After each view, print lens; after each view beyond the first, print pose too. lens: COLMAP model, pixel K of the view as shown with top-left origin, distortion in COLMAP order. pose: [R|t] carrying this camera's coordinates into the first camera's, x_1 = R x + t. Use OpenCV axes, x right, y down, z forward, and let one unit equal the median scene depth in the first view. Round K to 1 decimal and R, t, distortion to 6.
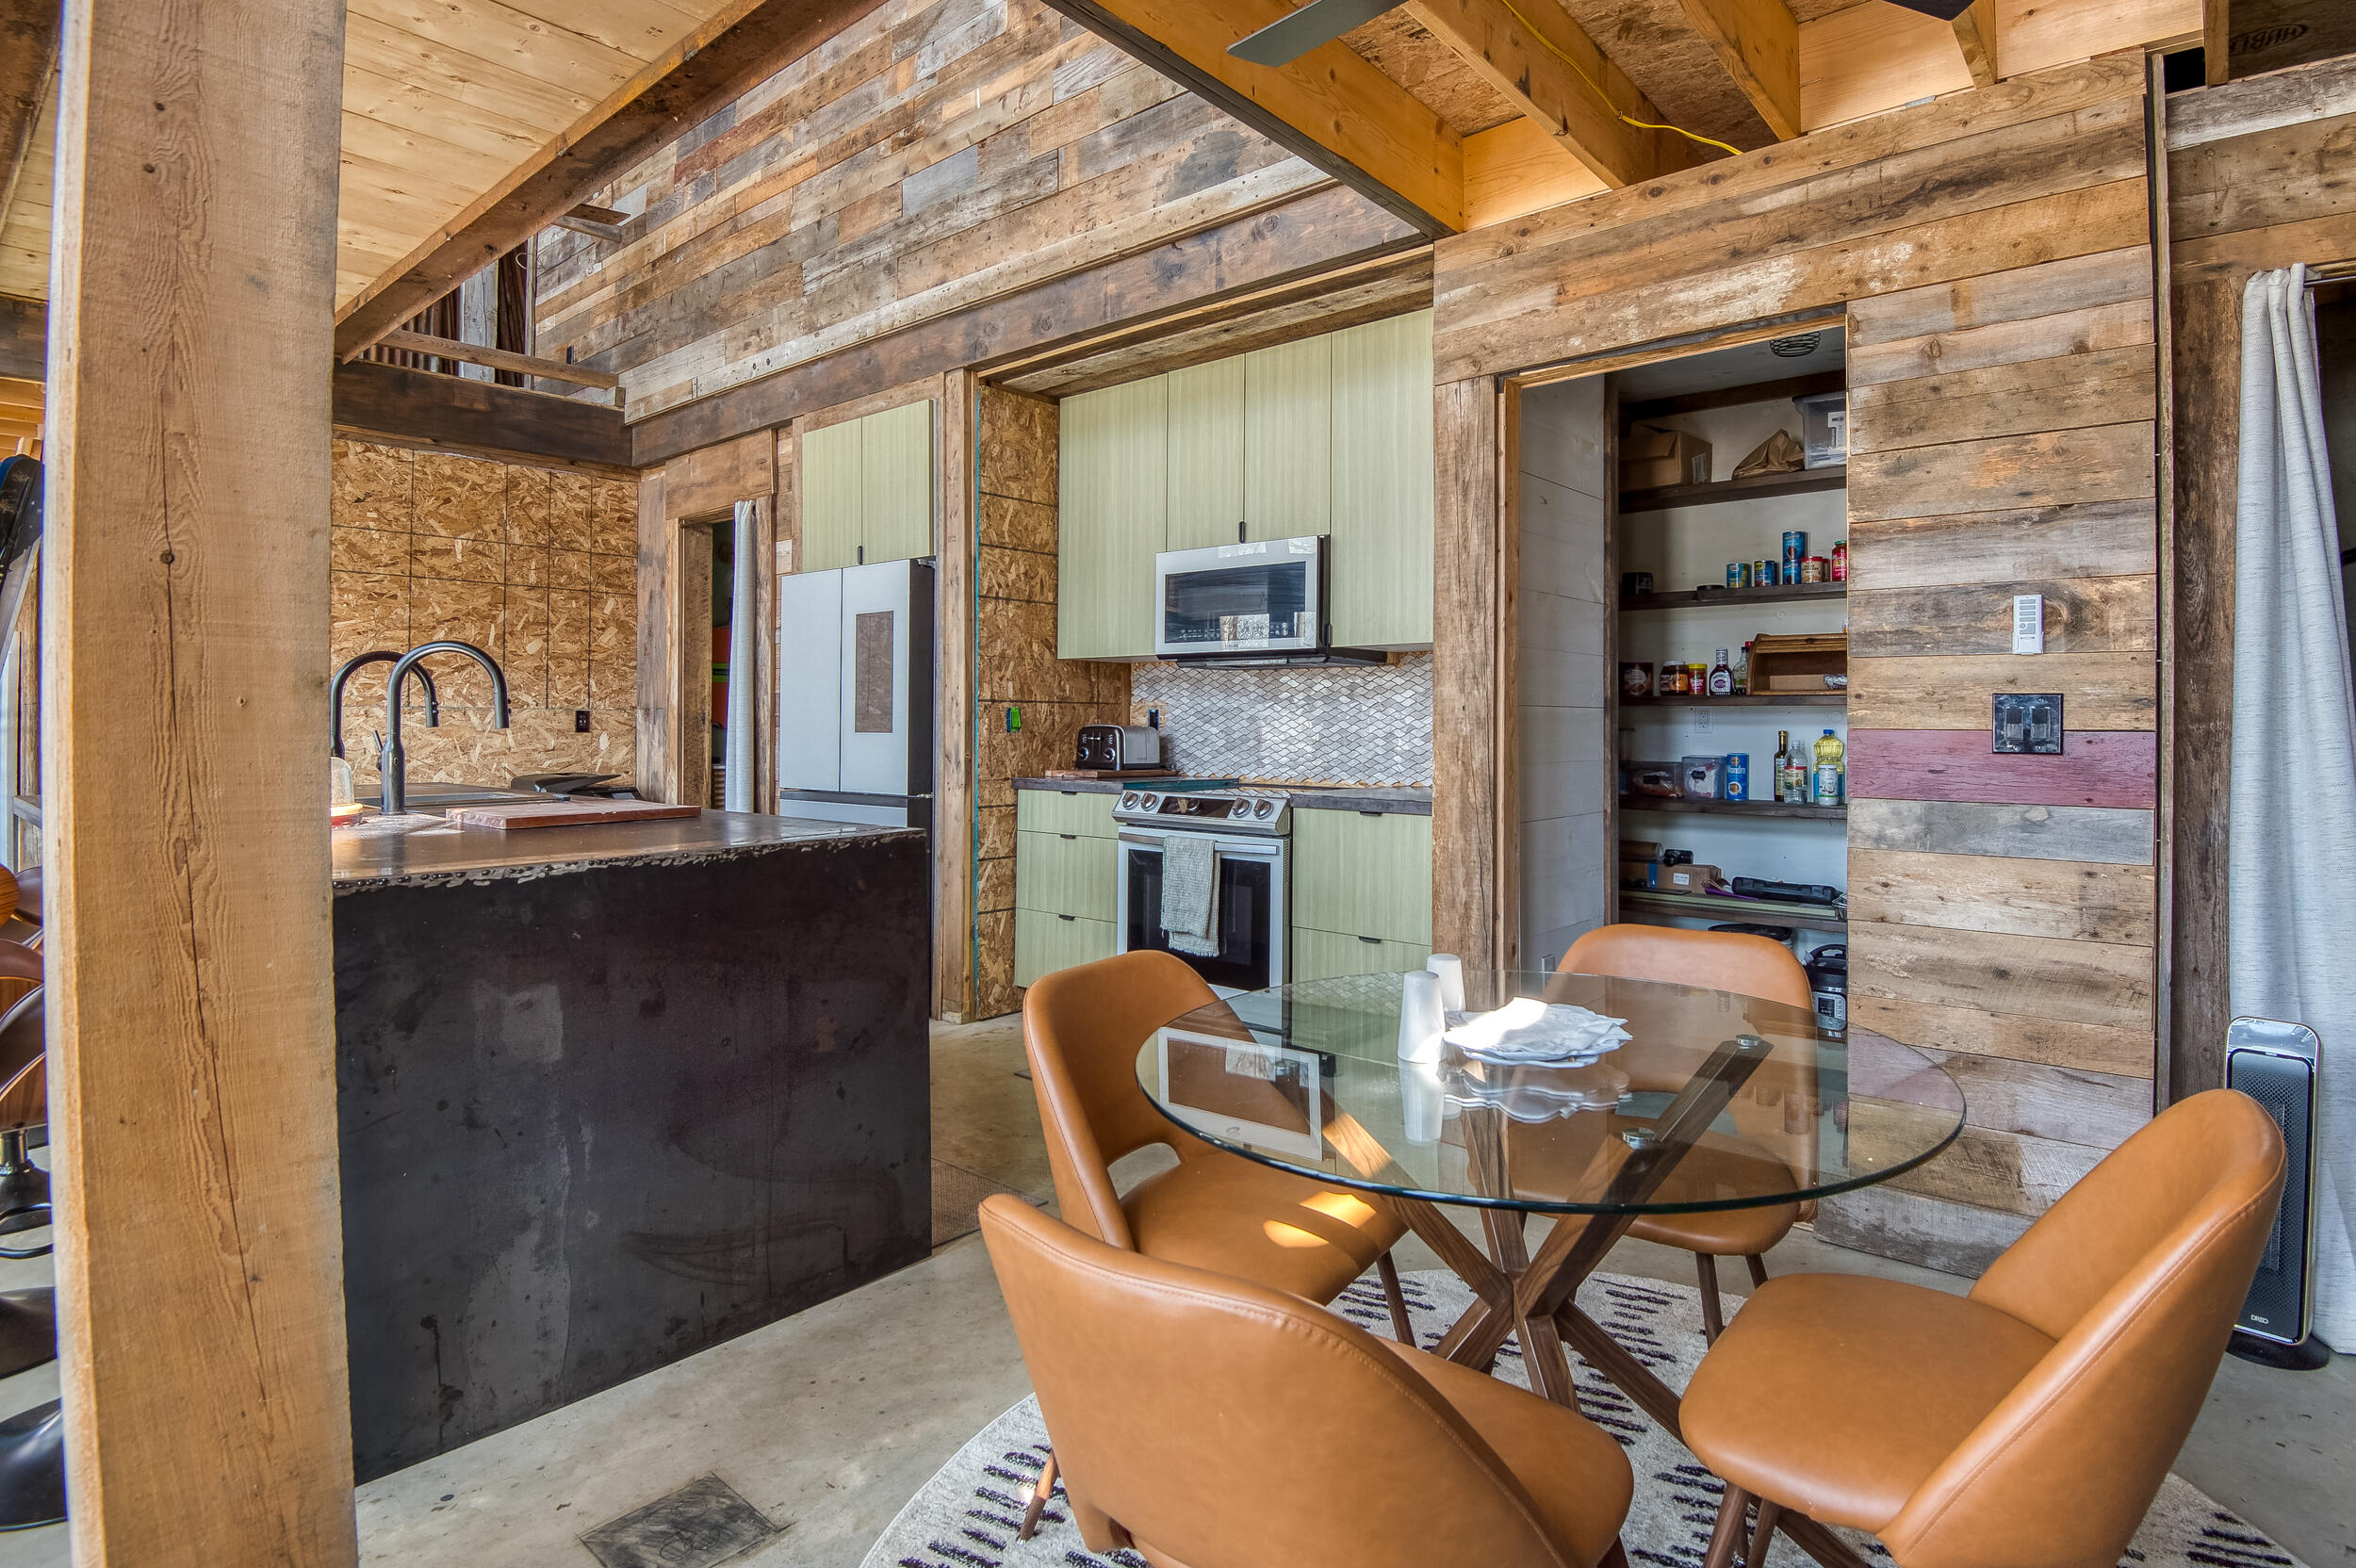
lens RADIAL K [[1197.8, 0, 1248.2], [0, 1197.8, 694.2], [0, 0, 1]] dist [-0.027139, -0.000073]
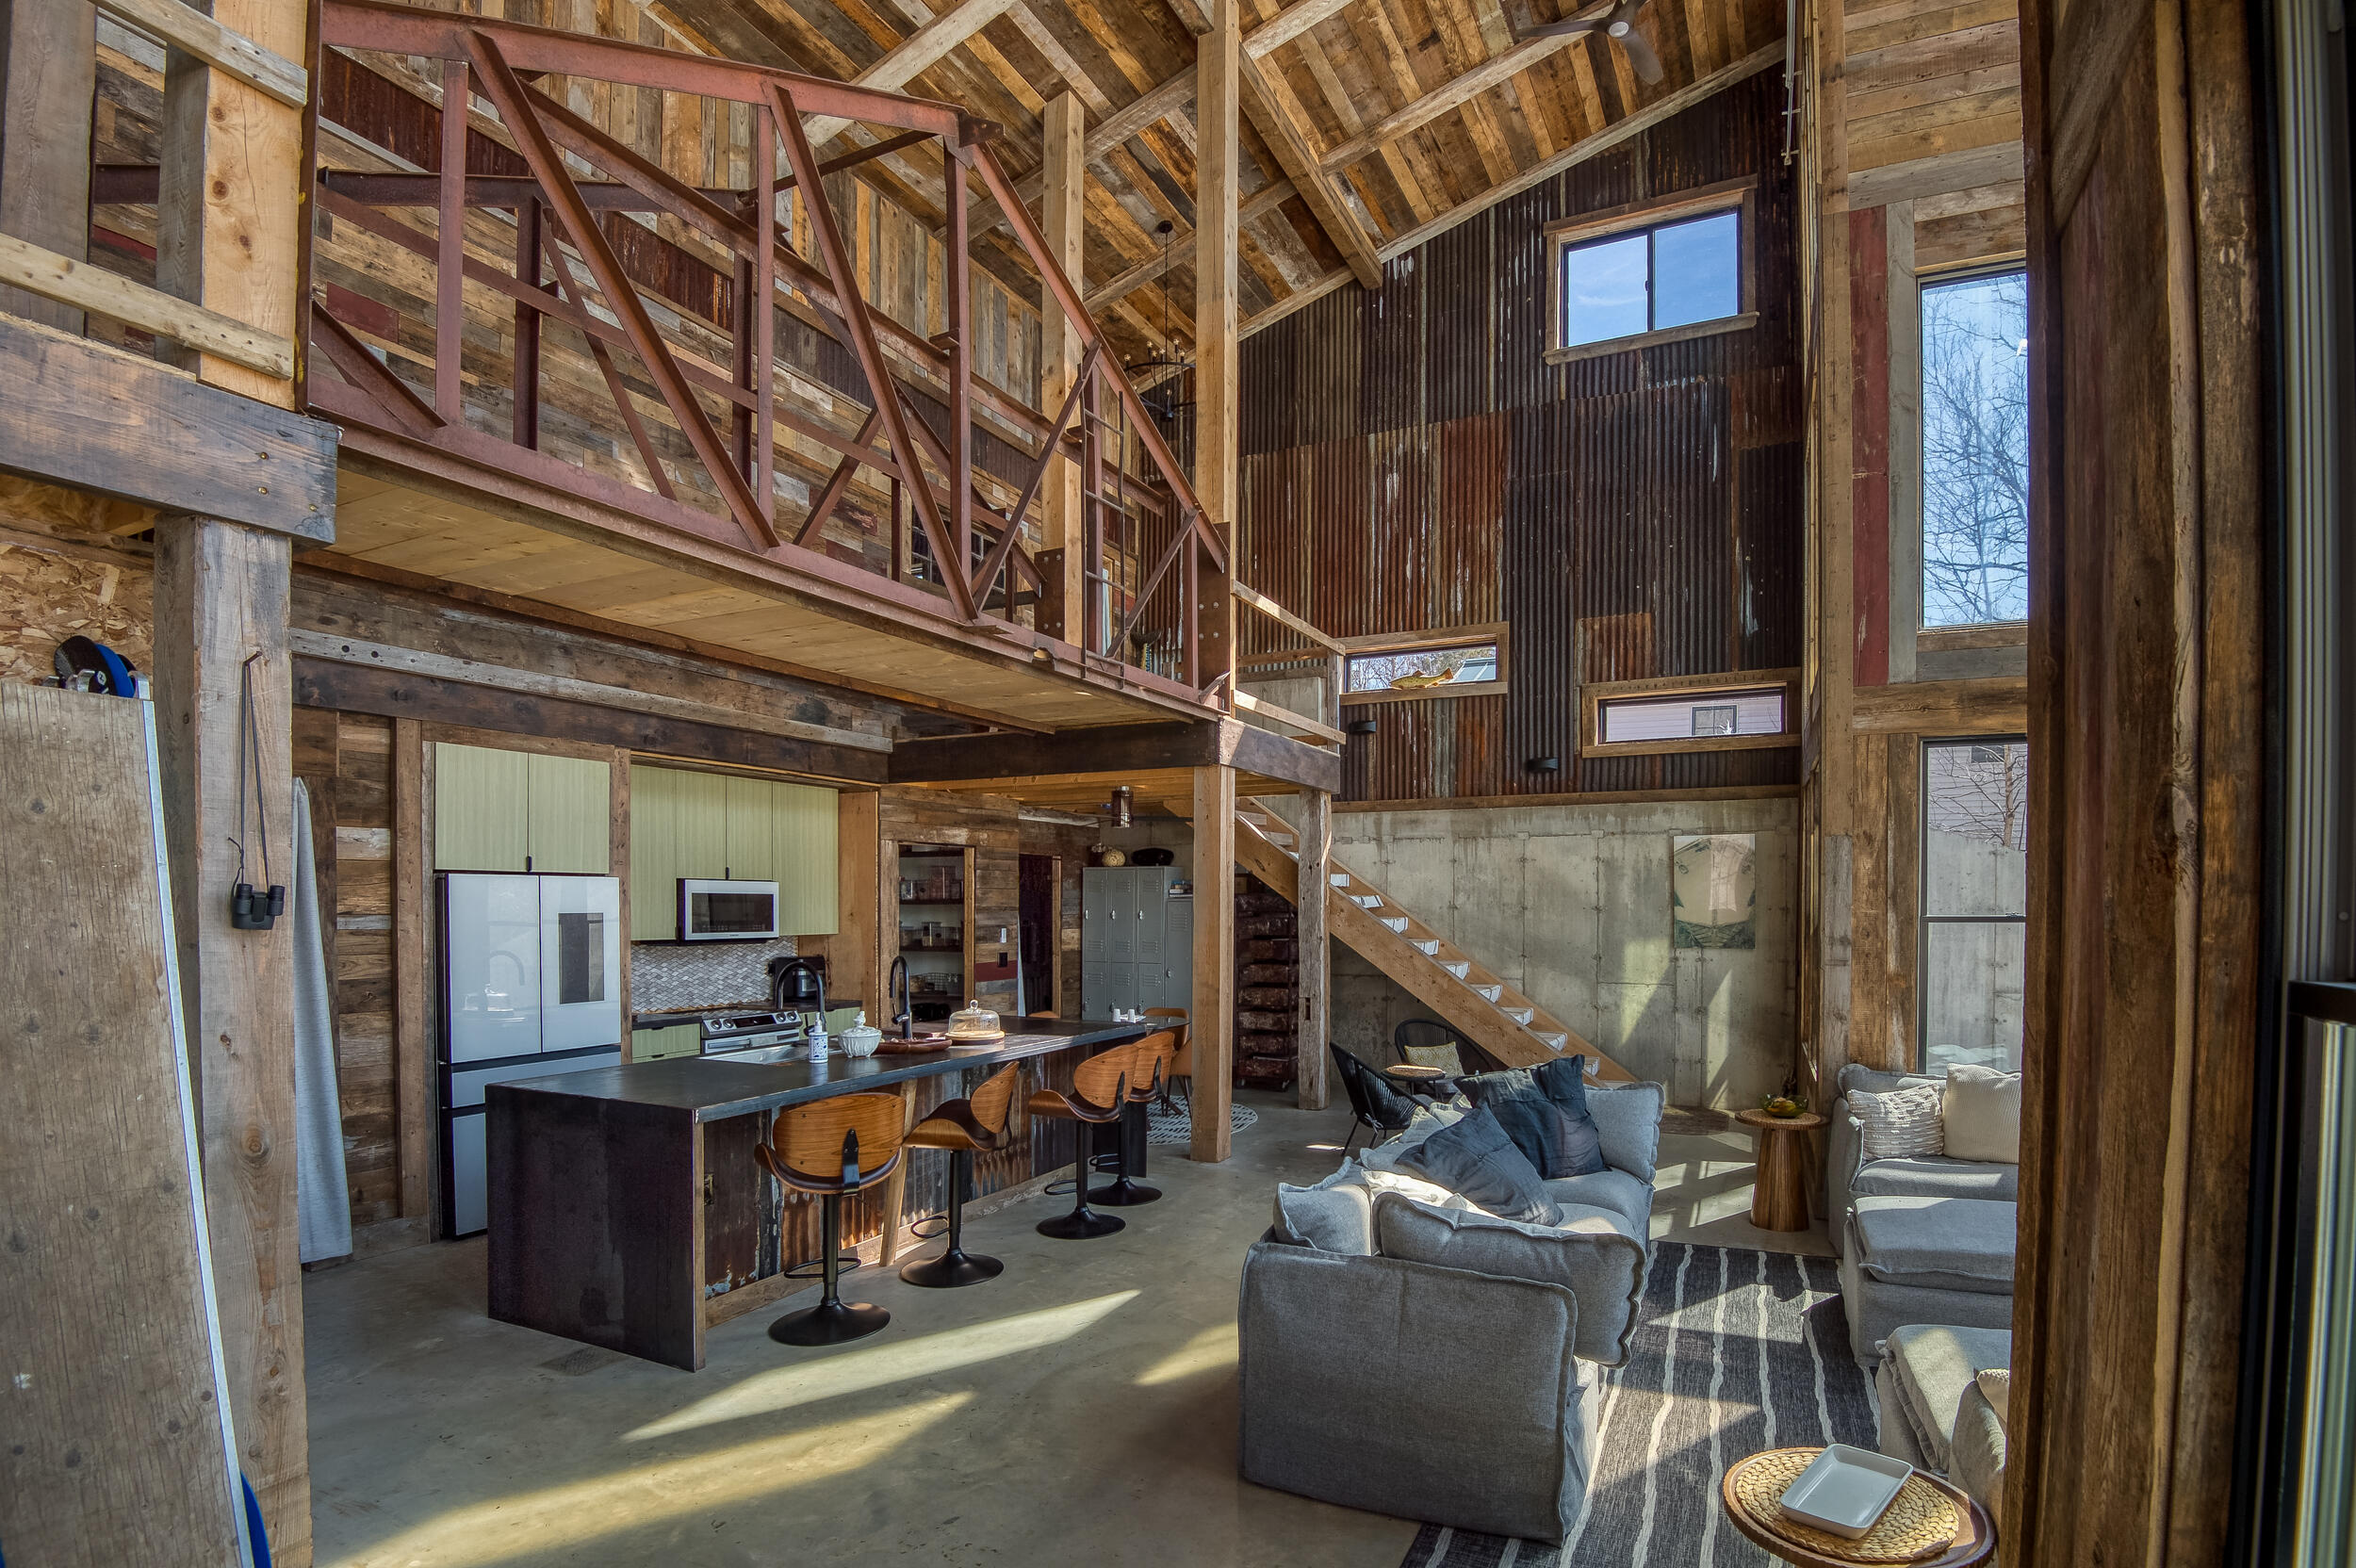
lens RADIAL K [[1121.1, 0, 1221.4], [0, 1121.1, 927.8], [0, 0, 1]] dist [-0.032308, -0.005790]
pose [[-0.232664, -0.021237, 0.972325, -1.547471], [-0.018127, 0.999683, 0.017497, -0.078330], [-0.972388, -0.013555, -0.232975, 0.530572]]
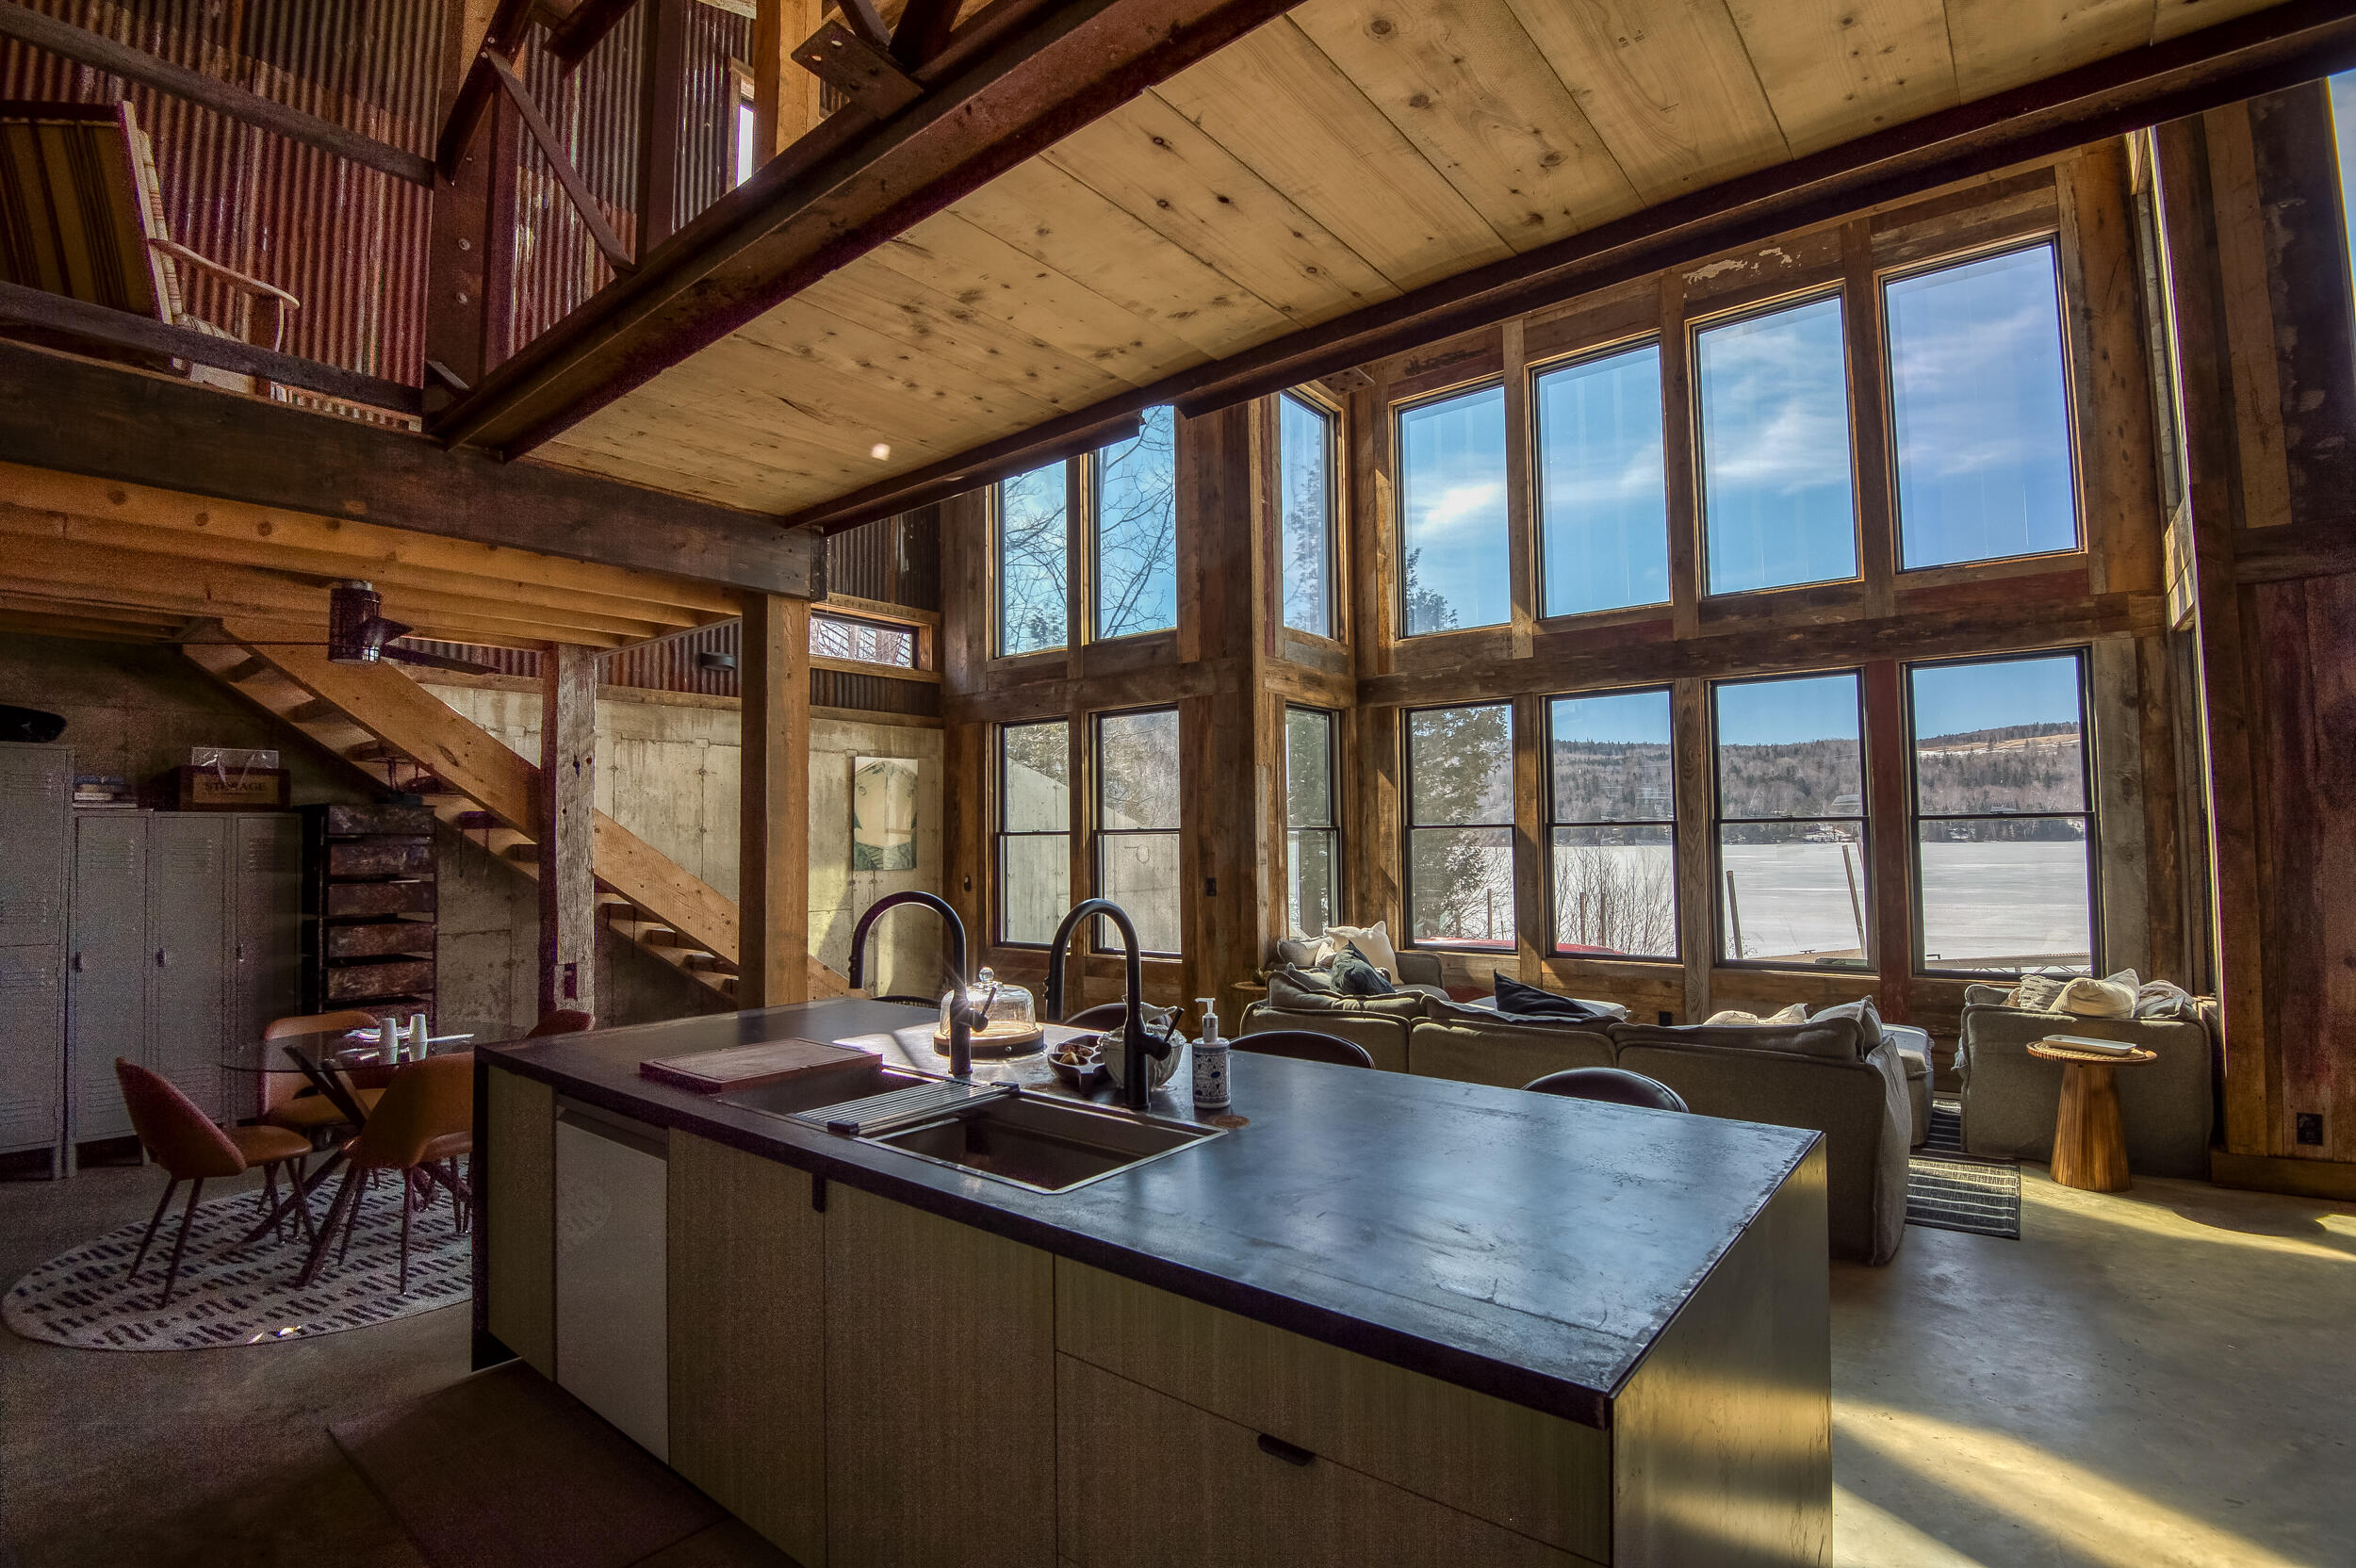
lens RADIAL K [[1121.1, 0, 1176.5], [0, 1121.1, 784.9], [0, 0, 1]] dist [-0.032308, -0.005790]
pose [[-0.999918, 0.012683, -0.001978, -0.513940], [0.012791, 0.997401, -0.070910, -0.035410], [0.001074, -0.070929, -0.997481, 1.112347]]
